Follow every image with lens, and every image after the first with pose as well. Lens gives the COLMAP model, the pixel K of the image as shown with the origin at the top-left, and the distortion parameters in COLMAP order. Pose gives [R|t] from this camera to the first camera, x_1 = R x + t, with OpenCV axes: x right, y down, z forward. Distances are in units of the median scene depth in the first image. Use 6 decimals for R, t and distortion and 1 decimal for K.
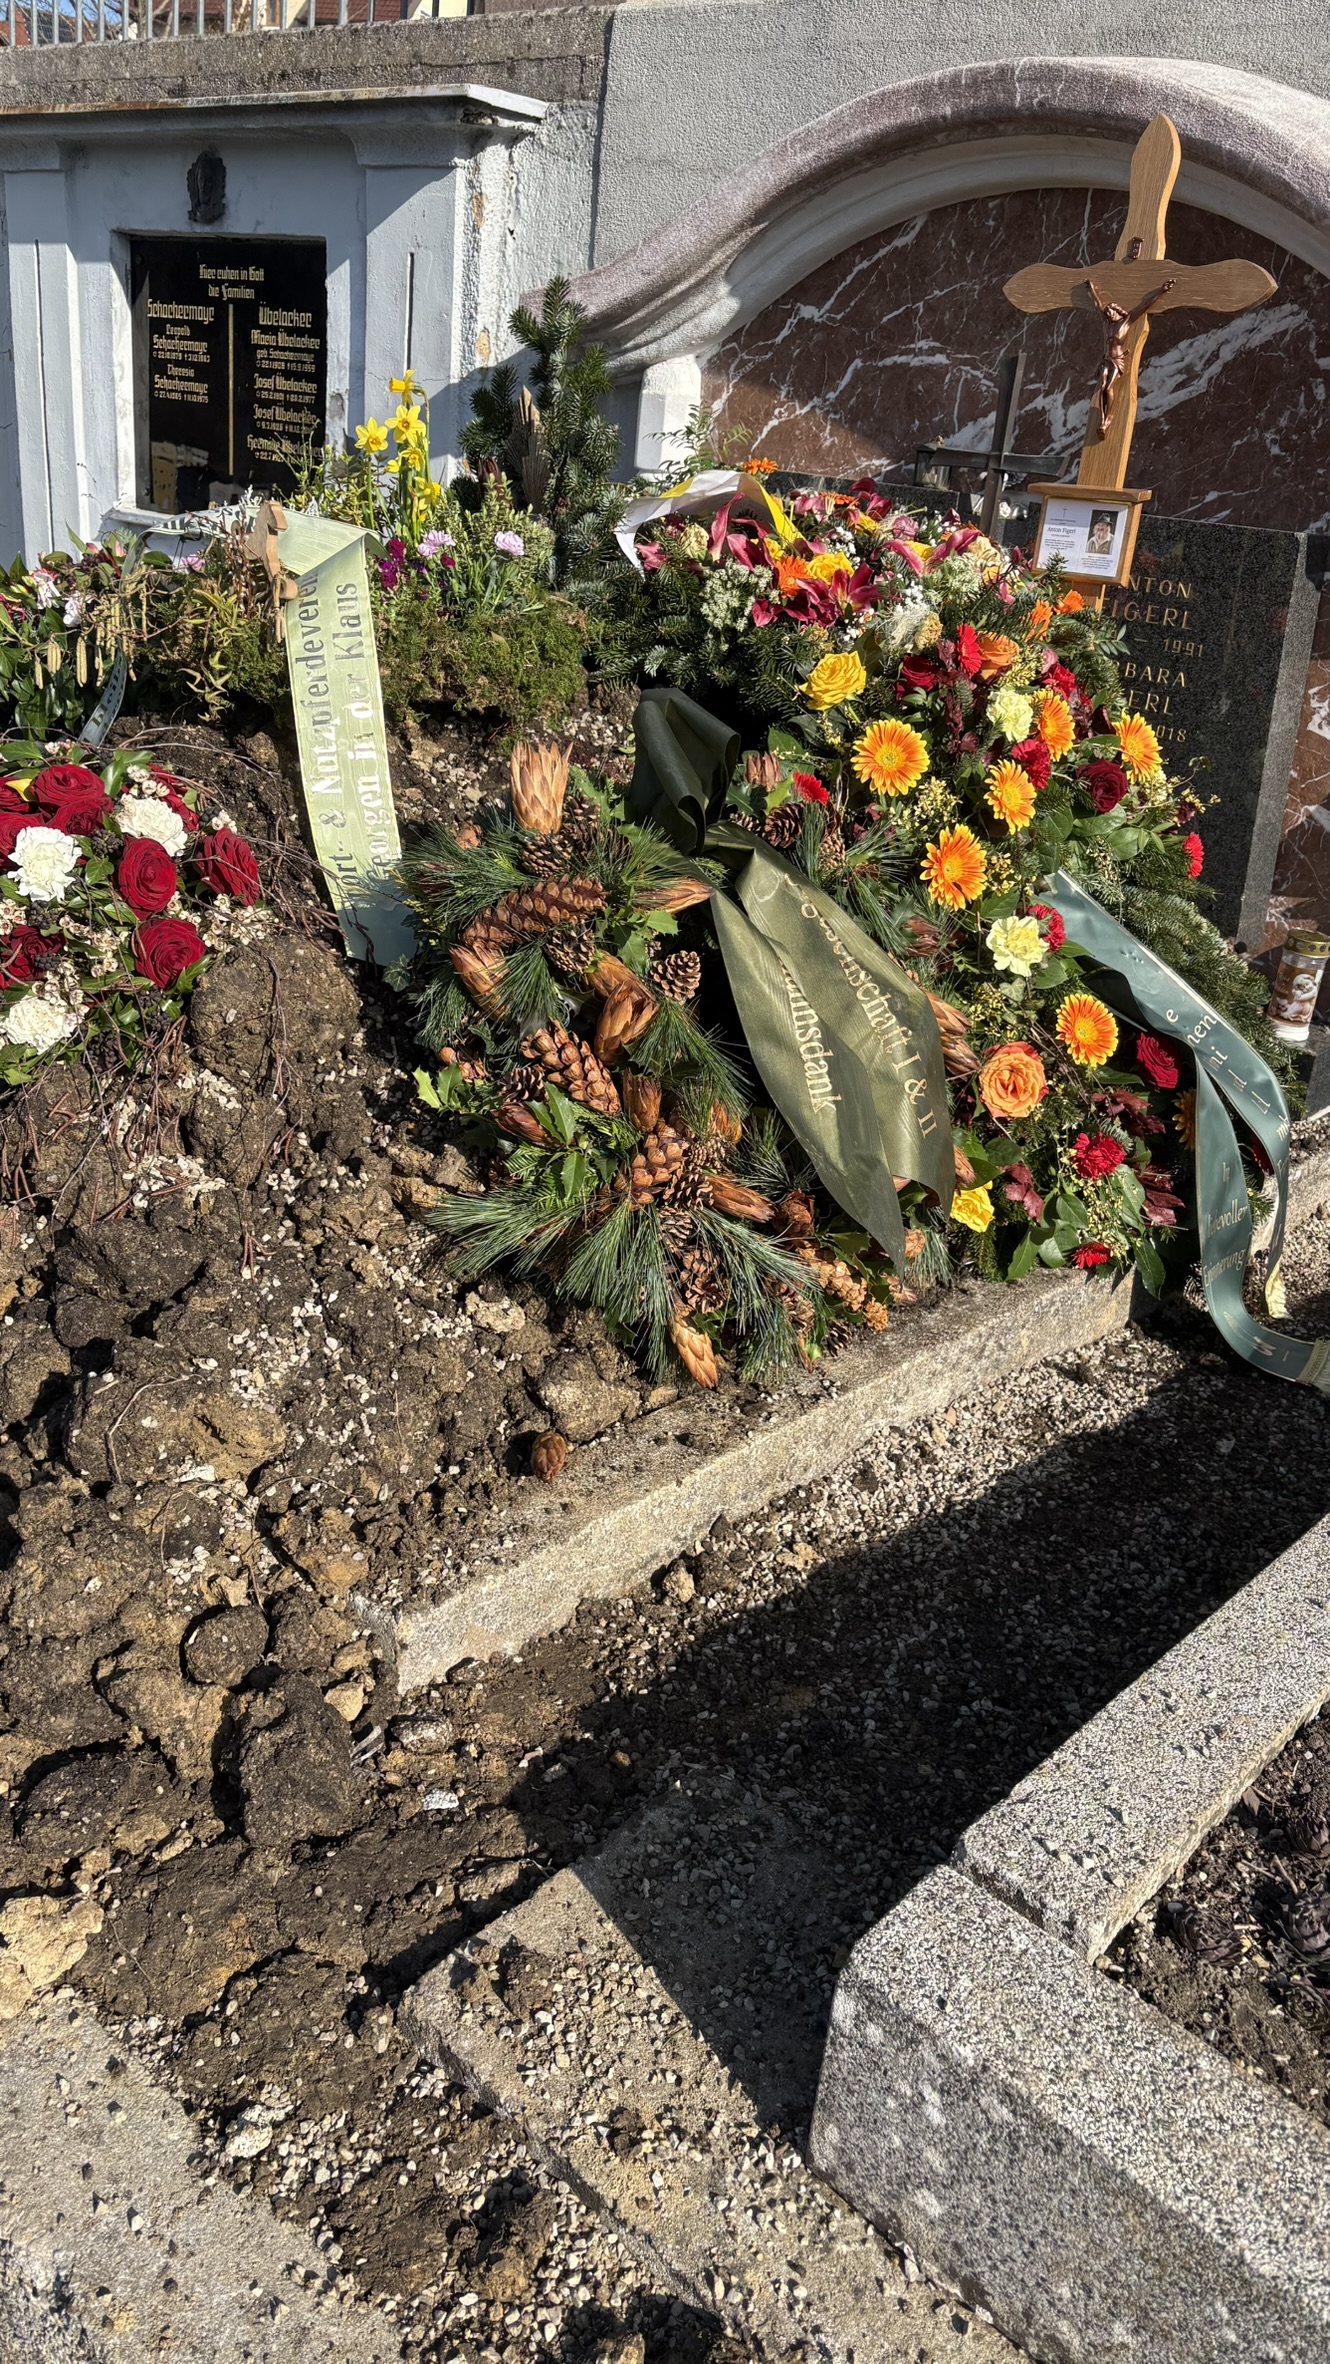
lens RADIAL K [[1764.6, 0, 665.0], [0, 1764.6, 1182.0], [0, 0, 1]] dist [0.063633, -0.067613]
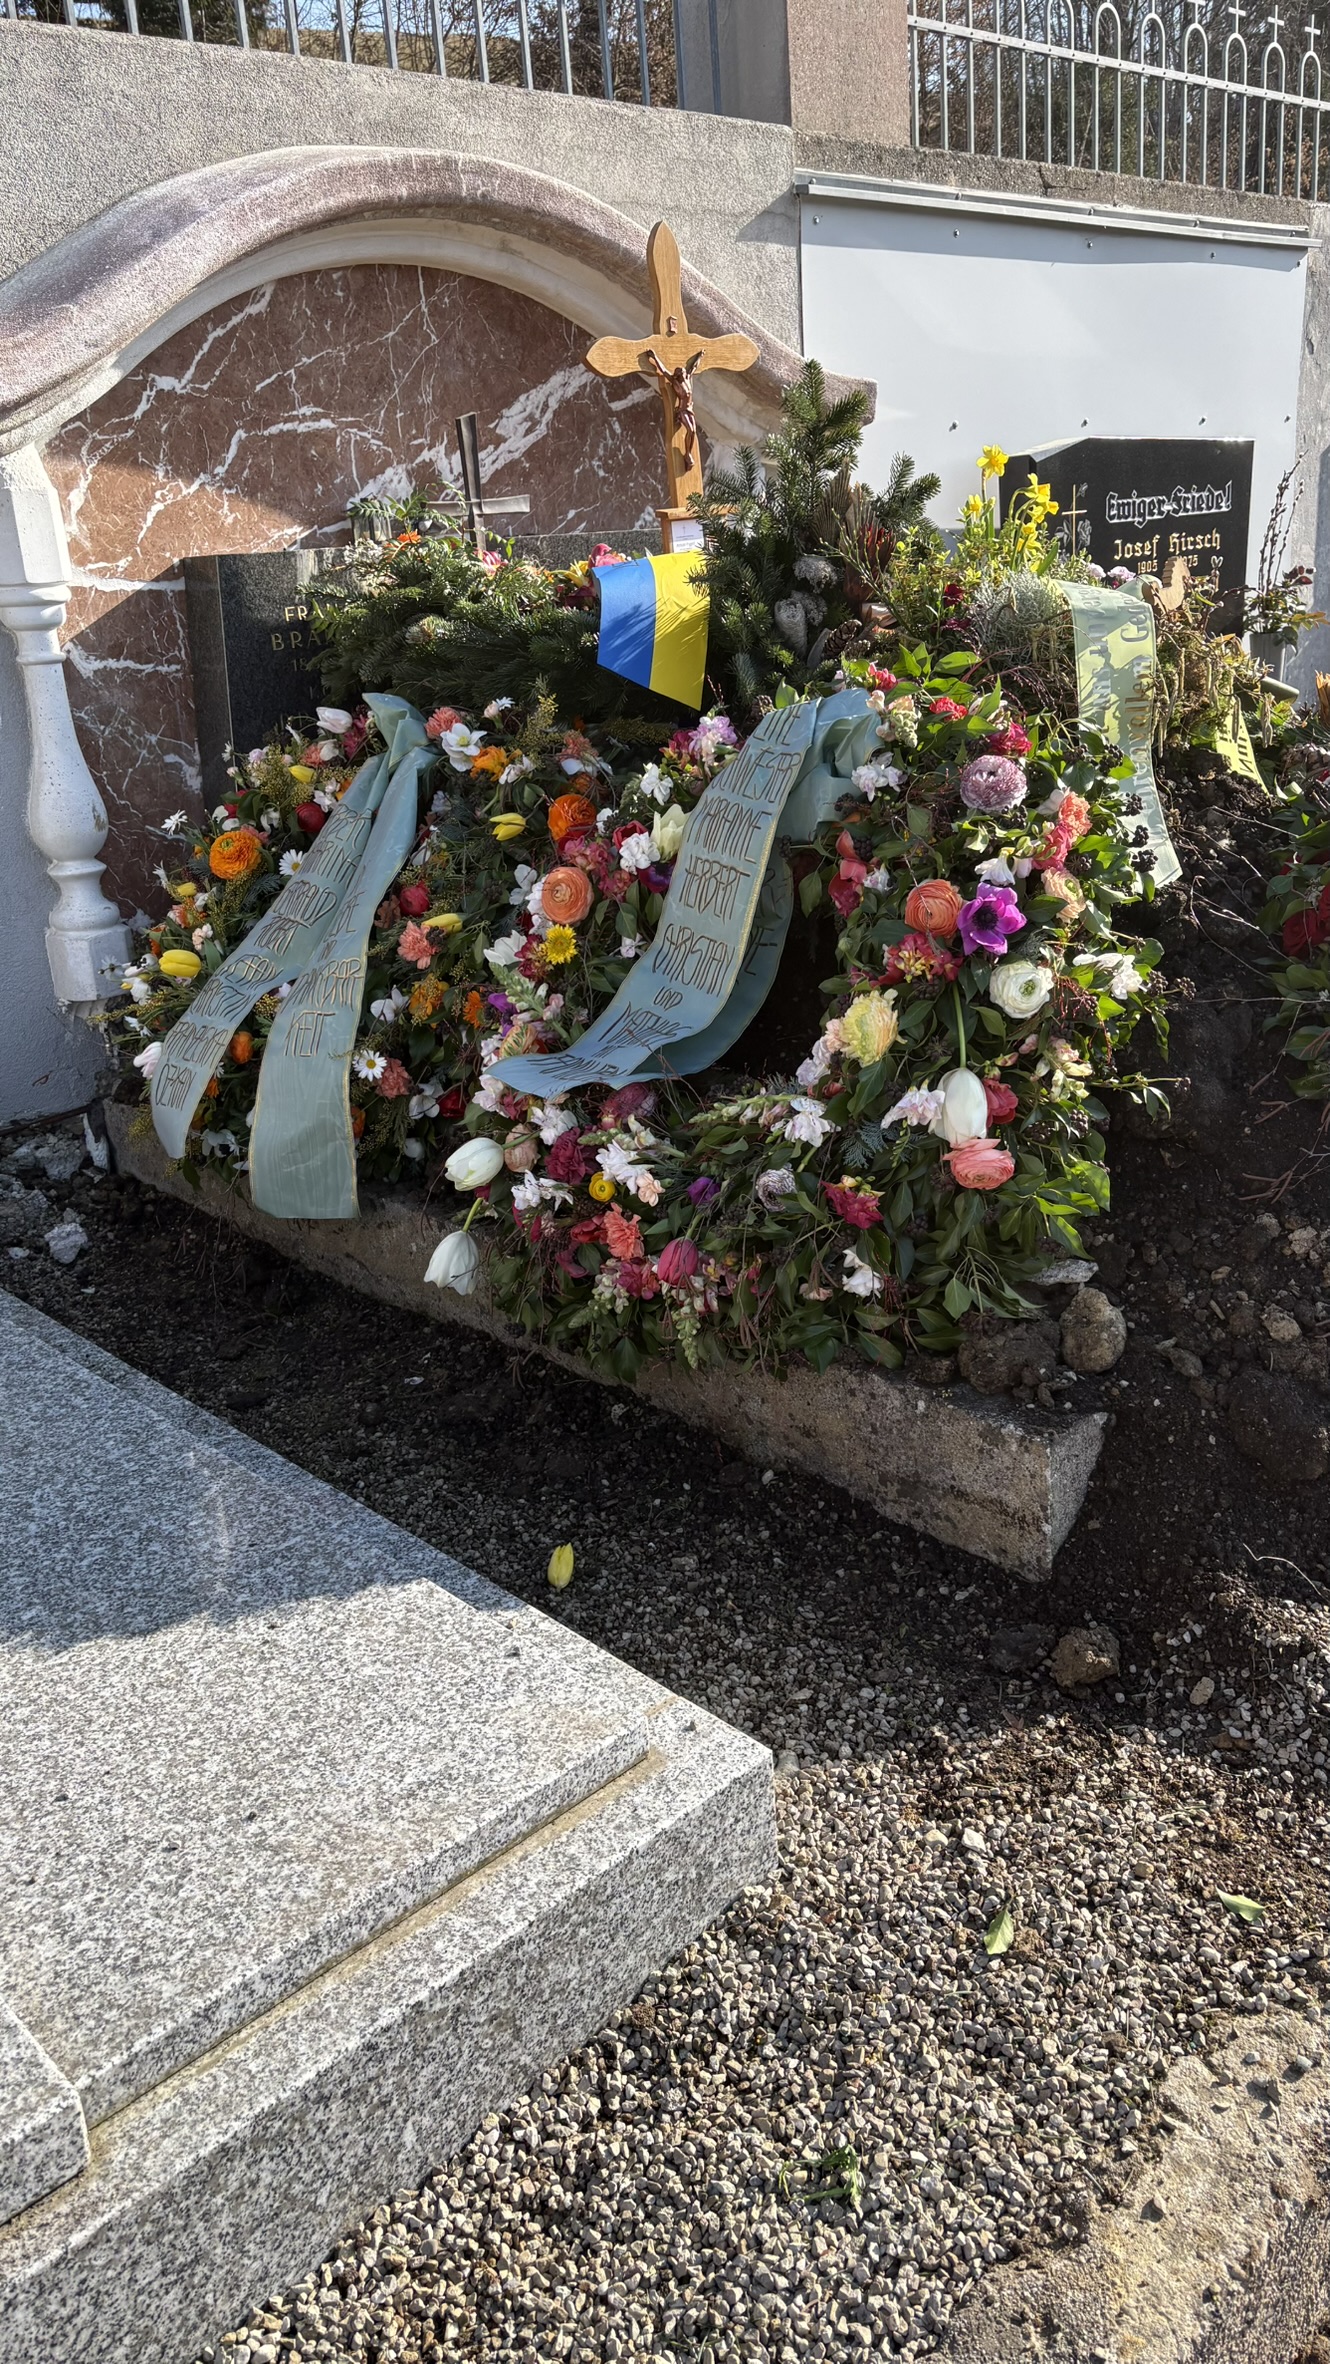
lens RADIAL K [[1764.6, 0, 665.0], [0, 1764.6, 1182.0], [0, 0, 1]] dist [0.063633, -0.067613]
pose [[0.084260, -0.444559, 0.891778, -1.055156], [0.445141, 0.817487, 0.365464, -0.444283], [-0.891487, 0.366173, 0.266773, 0.806704]]
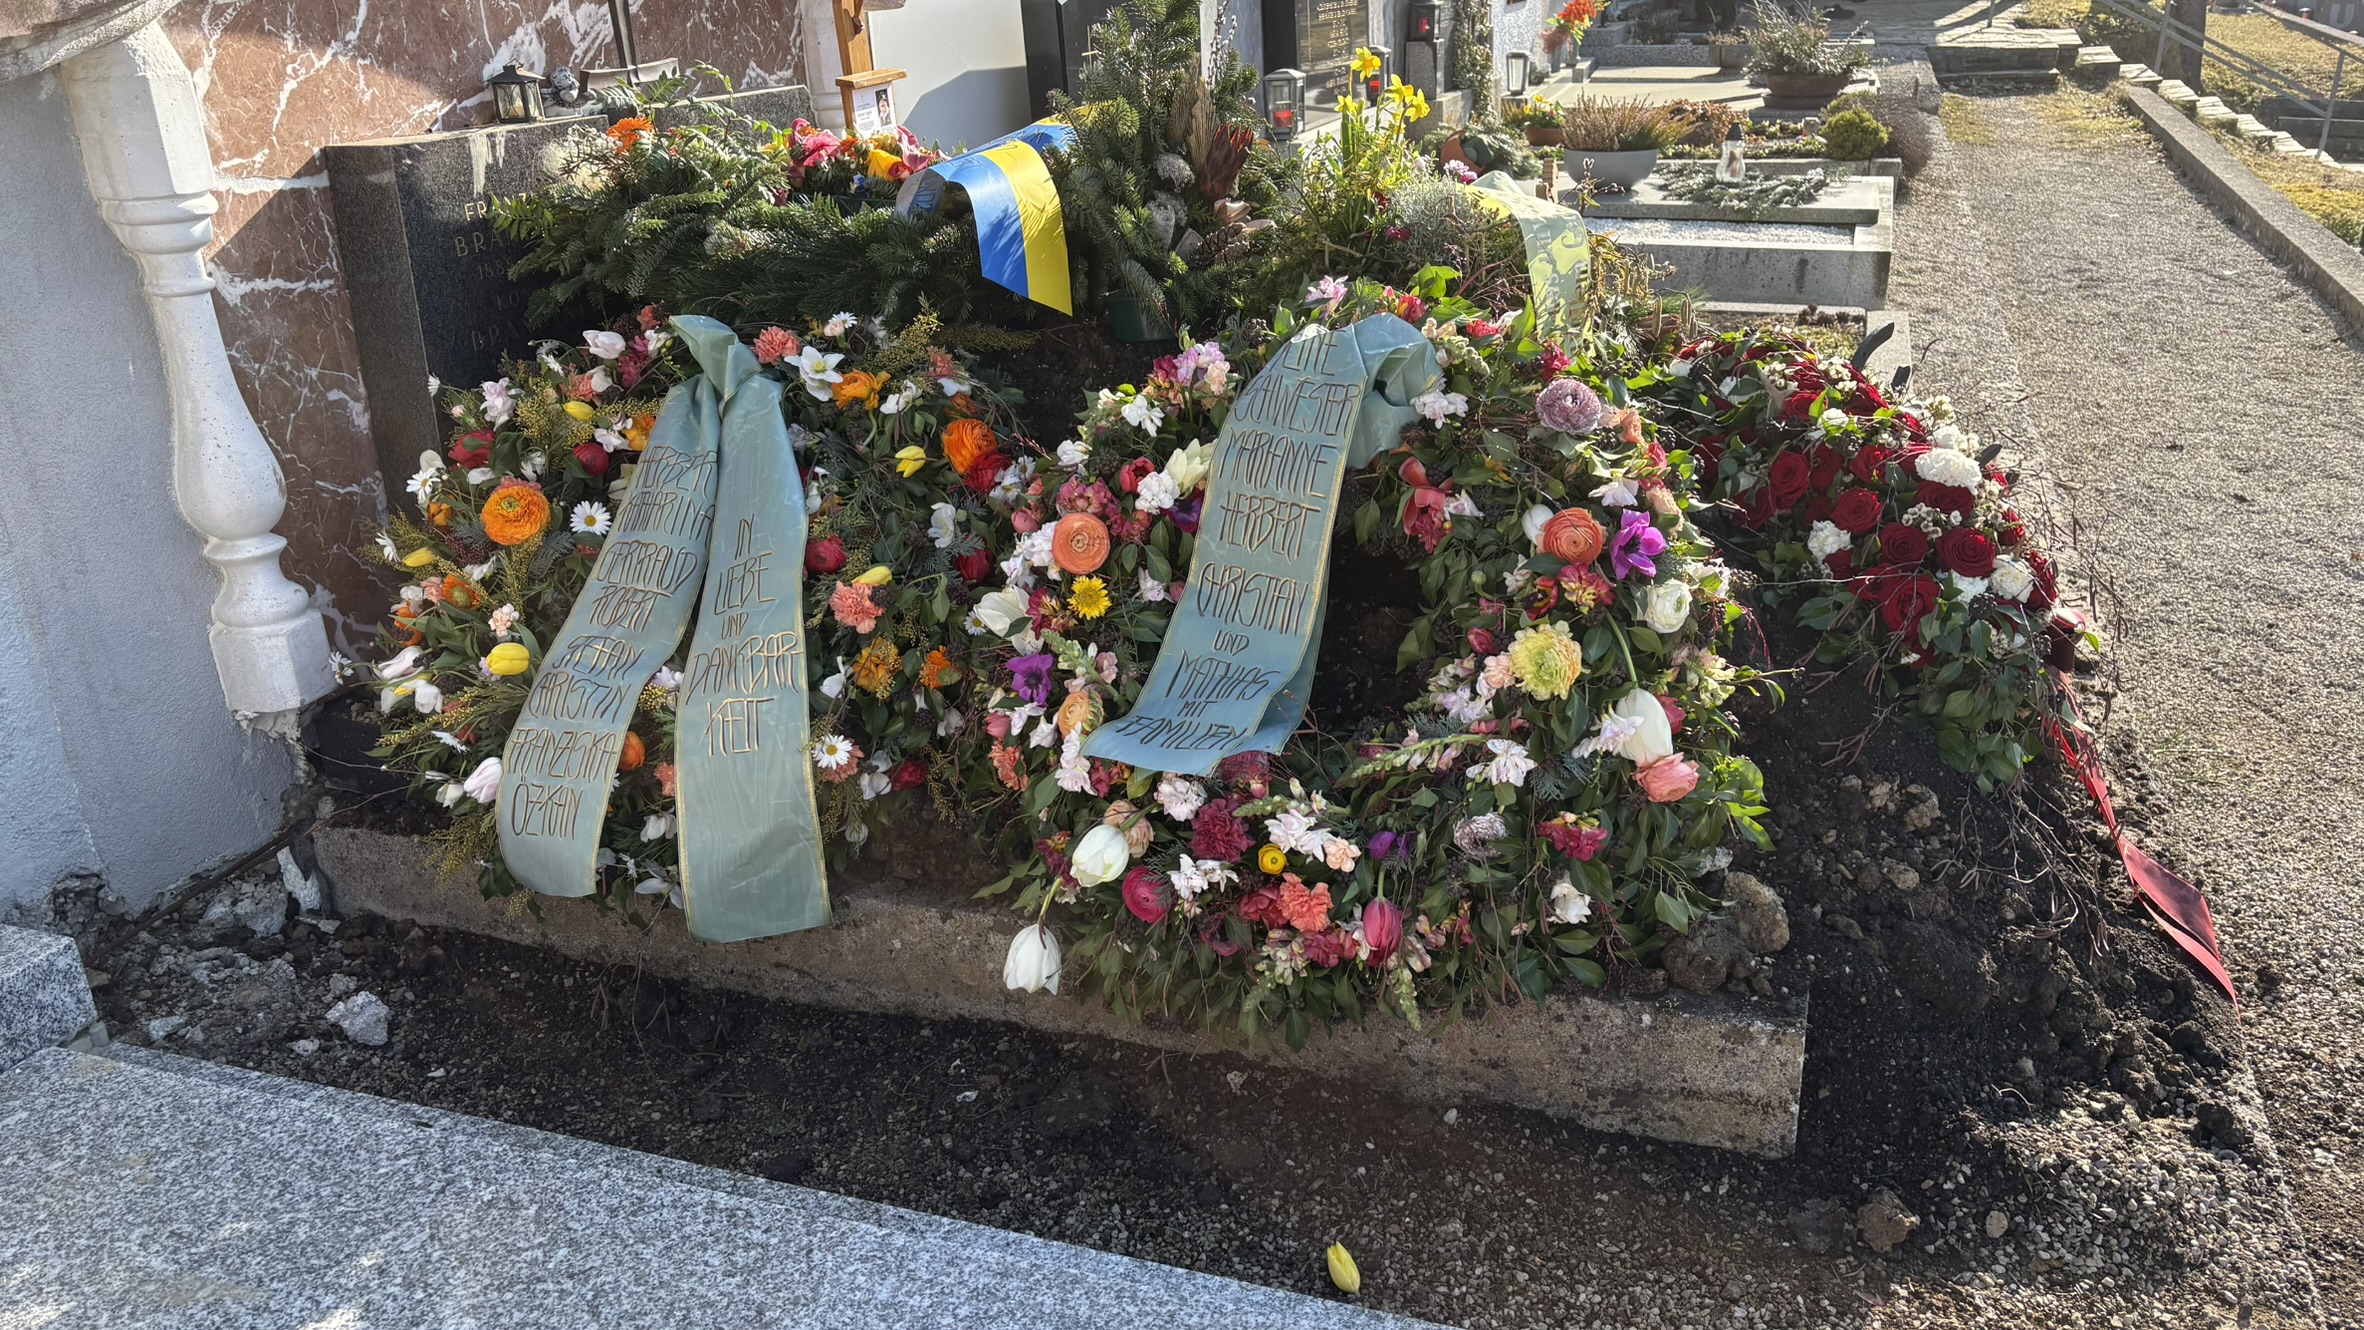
lens RADIAL K [[1794.9, 0, 1176.0], [0, 1794.9, 713.8], [0, 0, 1]] dist [0.060388, -0.054469]
pose [[-0.366139, -0.442177, 0.818793, -0.945093], [0.359389, 0.744432, 0.562726, -0.637424], [-0.858360, 0.500301, -0.113652, 1.106677]]
